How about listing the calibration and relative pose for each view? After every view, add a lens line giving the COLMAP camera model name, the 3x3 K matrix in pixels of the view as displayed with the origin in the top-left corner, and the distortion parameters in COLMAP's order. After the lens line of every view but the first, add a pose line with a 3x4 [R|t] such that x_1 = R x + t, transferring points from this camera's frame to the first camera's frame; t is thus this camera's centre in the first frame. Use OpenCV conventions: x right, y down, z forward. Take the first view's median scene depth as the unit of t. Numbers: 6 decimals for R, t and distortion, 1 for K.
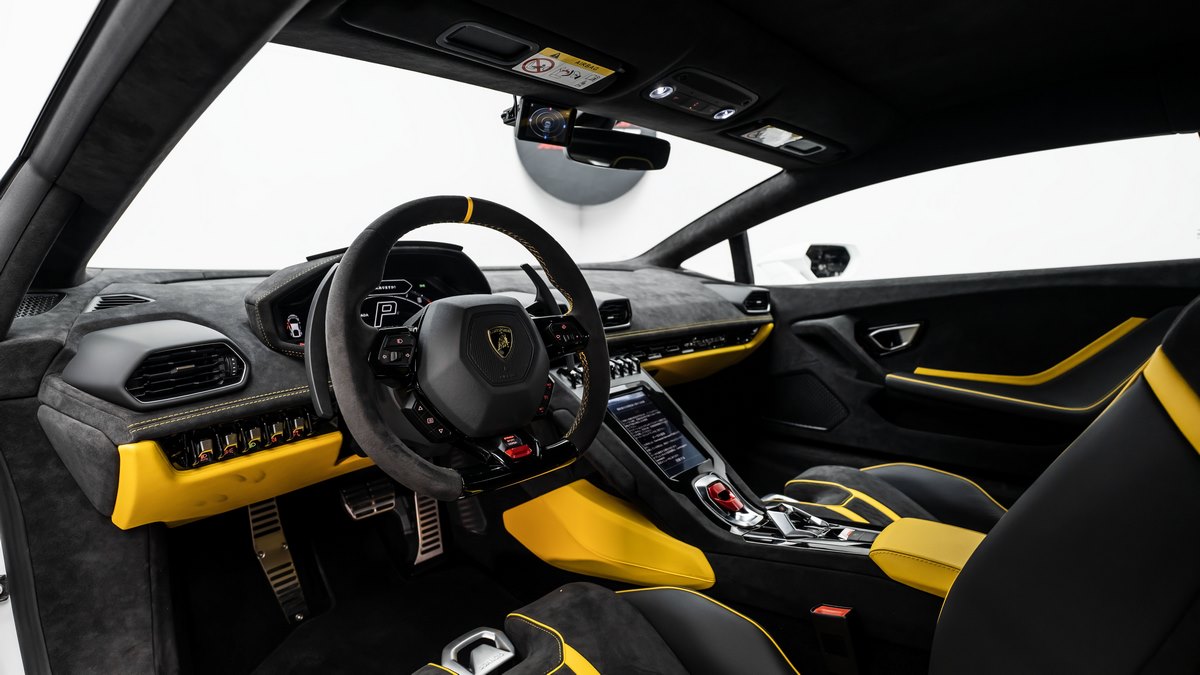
lens RADIAL K [[538.3, 0, 598.8], [0, 538.3, 339.2], [0, 0, 1]] dist [-0.006028, -0.000821]
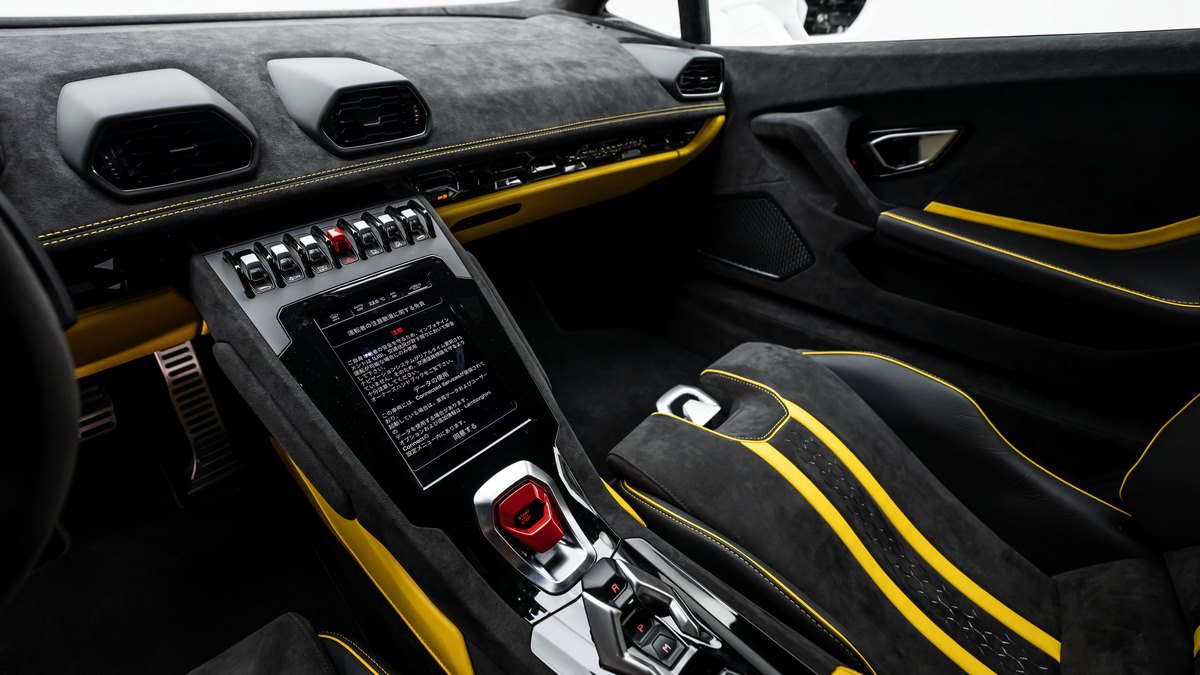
lens RADIAL K [[480.0, 0, 597.7], [0, 480.0, 335.2], [0, 0, 1]] dist [-0.028895, 0.000632]
pose [[0.999968, 0.004249, 0.006784, 0.191493], [-0.006806, 0.897411, 0.441142, -0.049222], [-0.004213, -0.441174, 0.897411, 0.424254]]
